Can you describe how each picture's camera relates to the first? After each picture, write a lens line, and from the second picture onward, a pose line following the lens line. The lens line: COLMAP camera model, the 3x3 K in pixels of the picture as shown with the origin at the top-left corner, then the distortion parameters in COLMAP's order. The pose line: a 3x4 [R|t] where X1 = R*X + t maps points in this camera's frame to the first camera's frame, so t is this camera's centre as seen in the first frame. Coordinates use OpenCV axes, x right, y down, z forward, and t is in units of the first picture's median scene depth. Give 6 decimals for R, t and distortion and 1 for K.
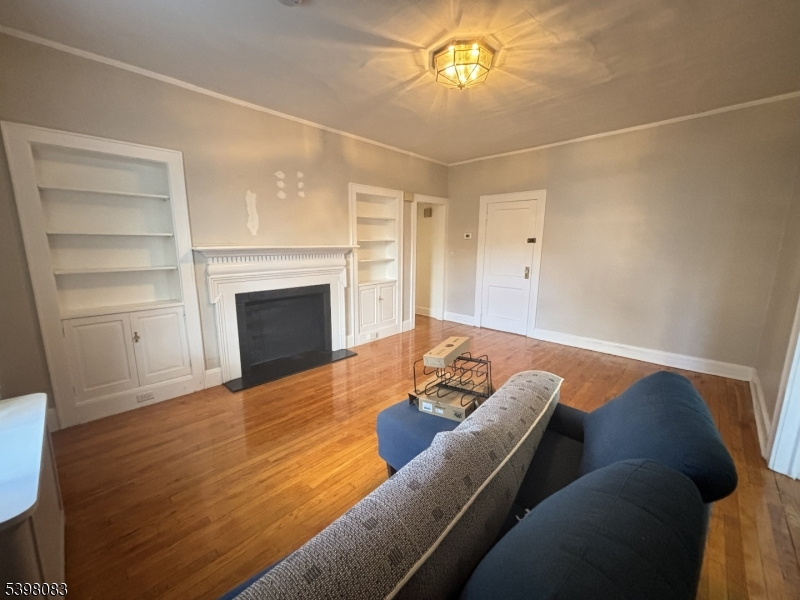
lens RADIAL K [[321.9, 0, 398.6], [0, 321.9, 299.3], [0, 0, 1]] dist [0.008122, -0.001018]
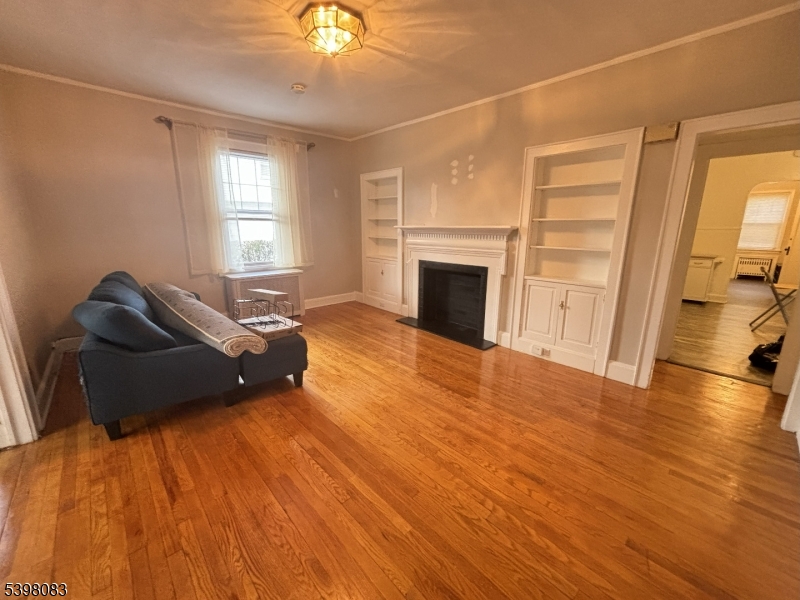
lens RADIAL K [[321.9, 0, 397.5], [0, 321.9, 302.2], [0, 0, 1]] dist [0.008122, -0.001018]
pose [[-0.061660, 0.229059, -0.971458, 0.863469], [-0.183210, 0.954175, 0.236612, -0.146636], [0.981138, 0.192570, -0.016869, 0.902719]]
